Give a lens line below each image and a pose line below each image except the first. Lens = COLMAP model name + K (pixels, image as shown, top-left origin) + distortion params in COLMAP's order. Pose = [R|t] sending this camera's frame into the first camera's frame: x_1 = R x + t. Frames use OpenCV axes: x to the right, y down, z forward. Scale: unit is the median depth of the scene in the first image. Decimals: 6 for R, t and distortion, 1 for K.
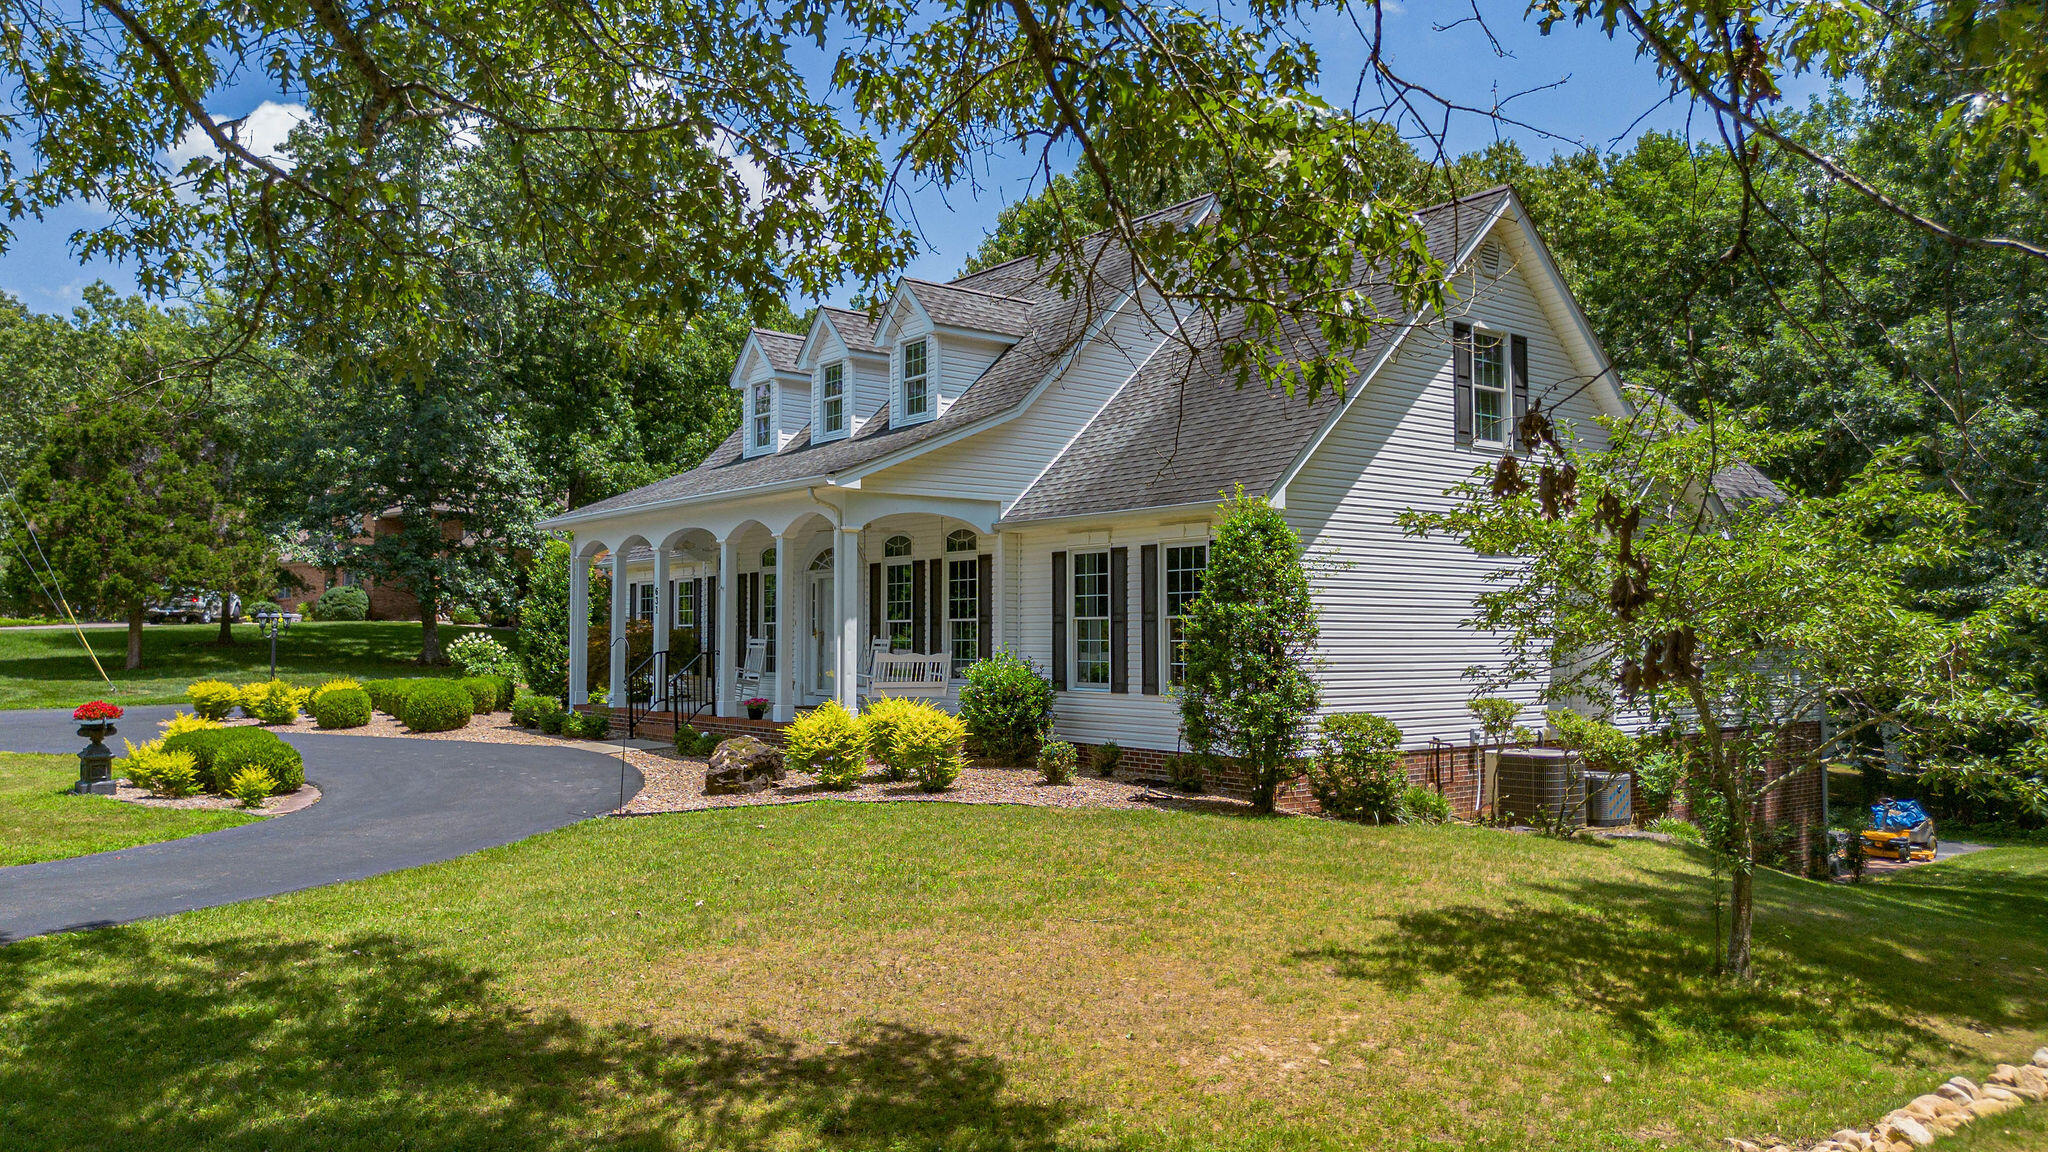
lens RADIAL K [[1447.8, 0, 1031.8], [0, 1447.8, 549.7], [0, 0, 1]] dist [0.094242, -0.144006]
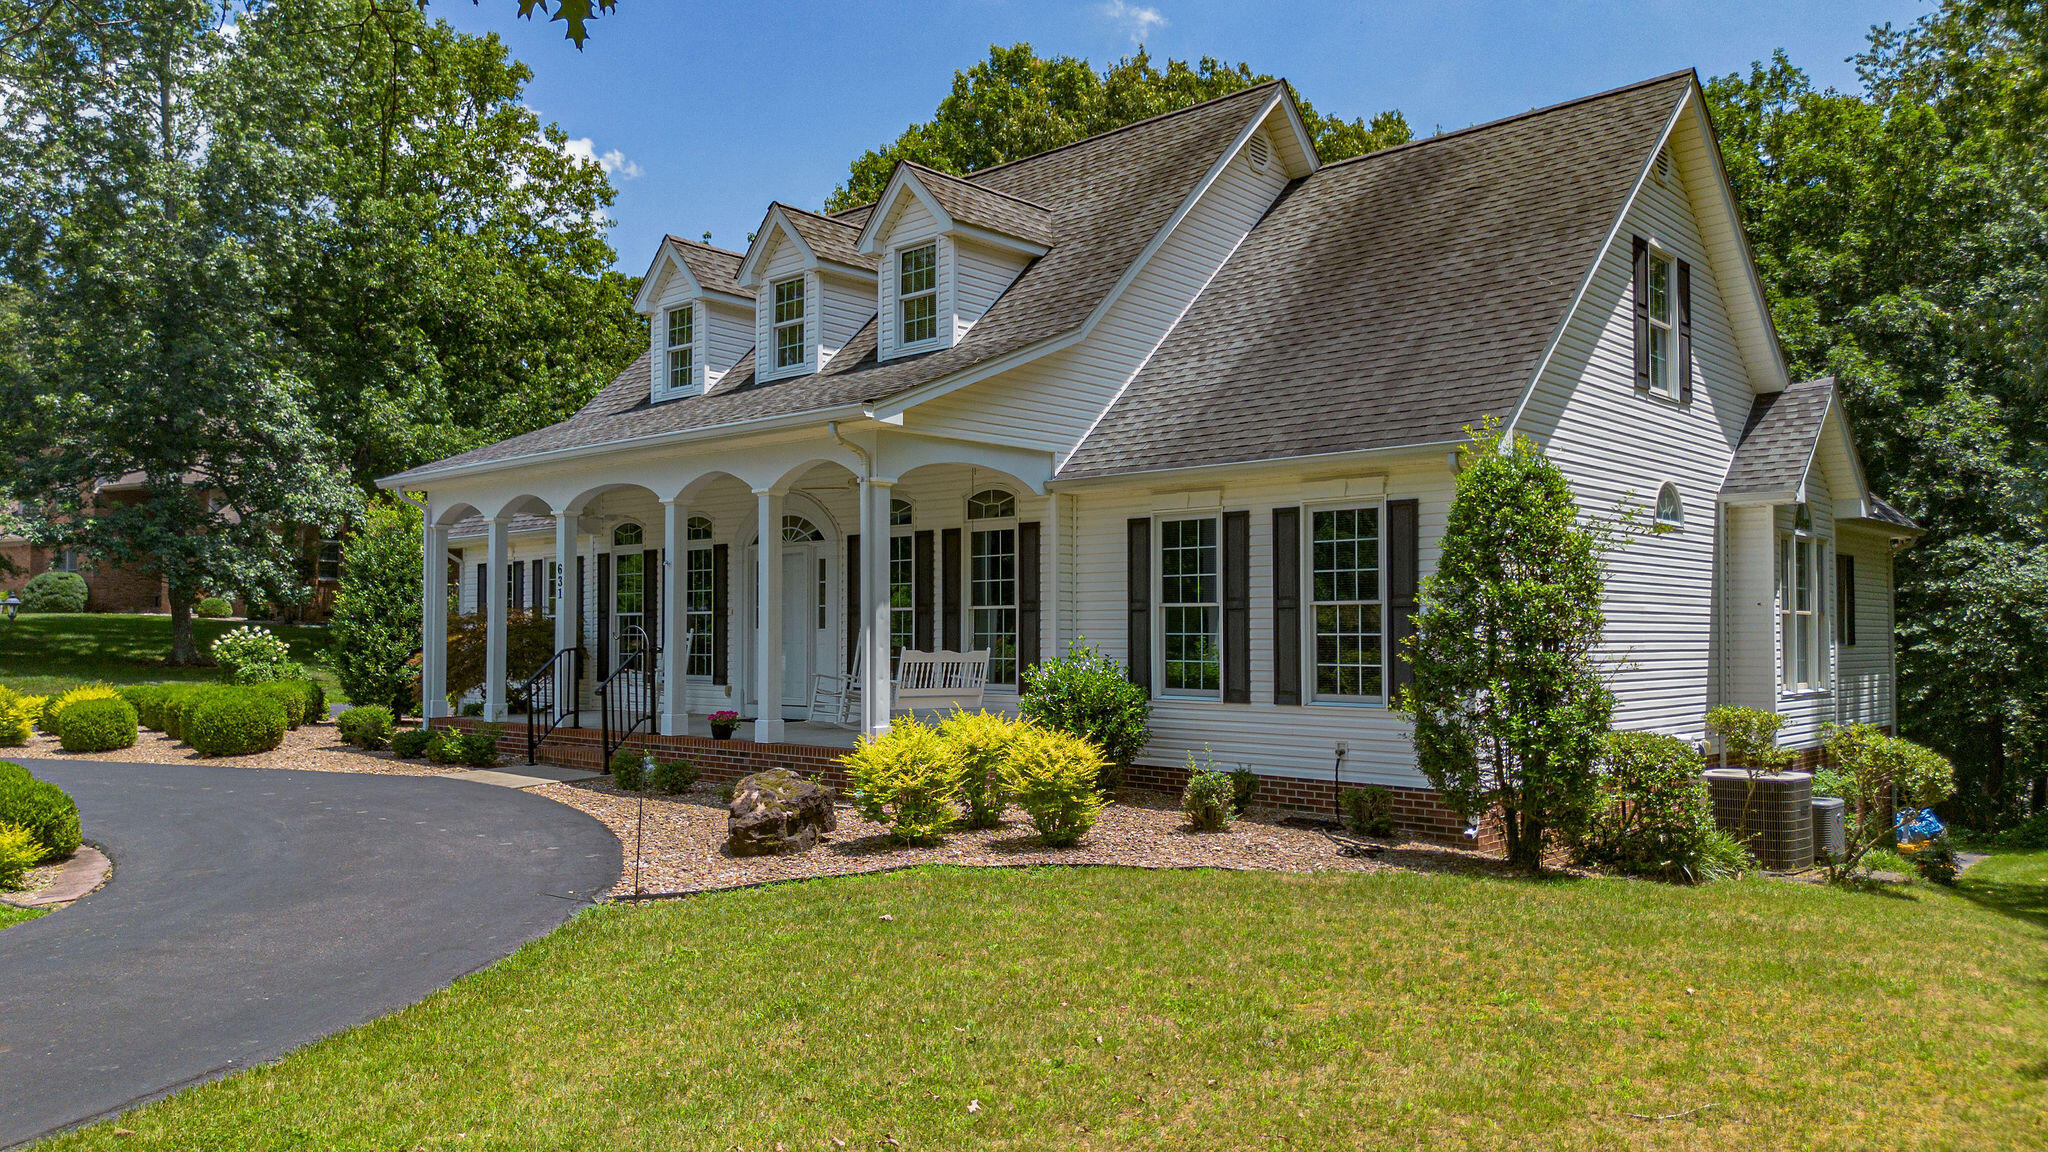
lens RADIAL K [[1460.7, 0, 1024.0], [0, 1460.7, 576.0], [0, 0, 1]] dist [0.064798, -0.065681]
pose [[0.988458, 0.007379, 0.151318, -0.140960], [-0.010305, 0.999775, 0.018561, 0.016232], [-0.151147, -0.019906, 0.988311, 0.219631]]
